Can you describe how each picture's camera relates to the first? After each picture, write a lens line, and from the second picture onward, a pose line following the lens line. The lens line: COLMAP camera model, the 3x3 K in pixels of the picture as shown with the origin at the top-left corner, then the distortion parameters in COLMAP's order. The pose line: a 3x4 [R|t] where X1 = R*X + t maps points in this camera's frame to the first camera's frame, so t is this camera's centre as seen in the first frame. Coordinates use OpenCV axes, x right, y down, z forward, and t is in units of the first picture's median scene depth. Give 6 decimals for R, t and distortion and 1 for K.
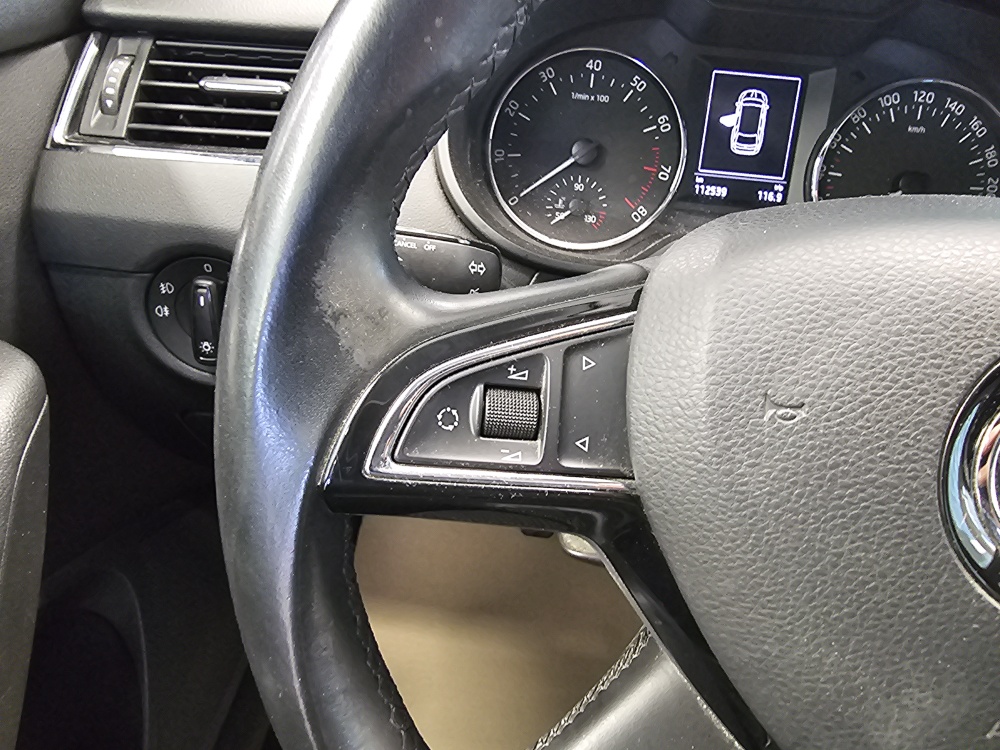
lens RADIAL K [[687.0, 0, 502.3], [0, 687.0, 370.0], [0, 0, 1]] dist [-0.012320, 0.004843]
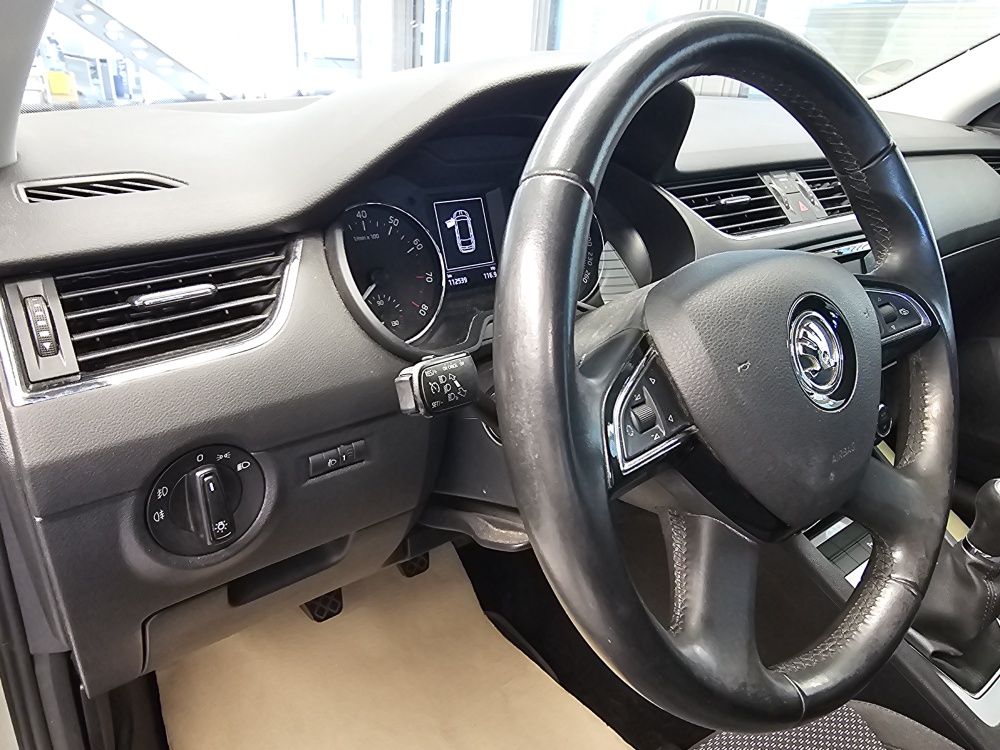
lens RADIAL K [[687.0, 0, 456.2], [0, 687.0, 381.7], [0, 0, 1]] dist [-0.012320, 0.004843]
pose [[0.752148, -0.326883, 0.572207, -0.594645], [0.378862, 0.924954, 0.030394, -0.117293], [-0.539200, 0.193927, 0.819546, -0.123917]]
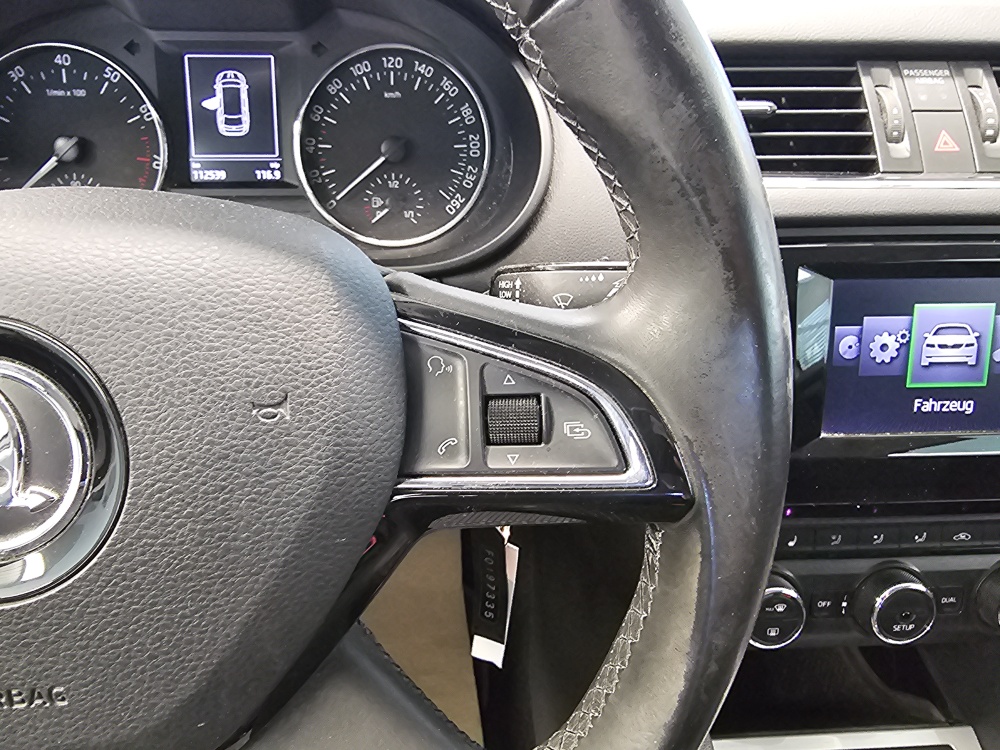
lens RADIAL K [[687.0, 0, 467.5], [0, 687.0, 376.3], [0, 0, 1]] dist [-0.012320, 0.004843]
pose [[0.989200, -0.121227, 0.082386, 0.575486], [0.120646, 0.992623, 0.012009, 0.065613], [-0.083235, -0.001940, 0.996528, -0.029720]]
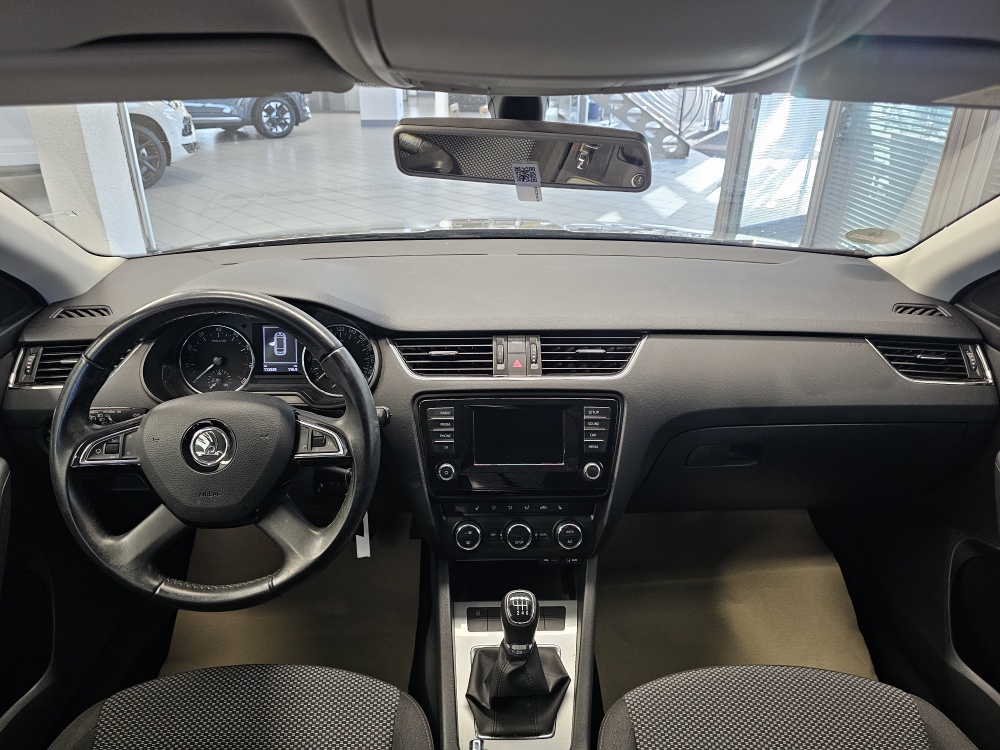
lens RADIAL K [[668.9, 0, 502.9], [0, 668.9, 372.5], [0, 0, 1]] dist [0.023930, -0.010145]
pose [[0.991077, -0.112206, 0.071952, 1.038893], [0.120985, 0.983804, -0.132260, 0.208792], [-0.055946, 0.139785, 0.988600, -1.665170]]
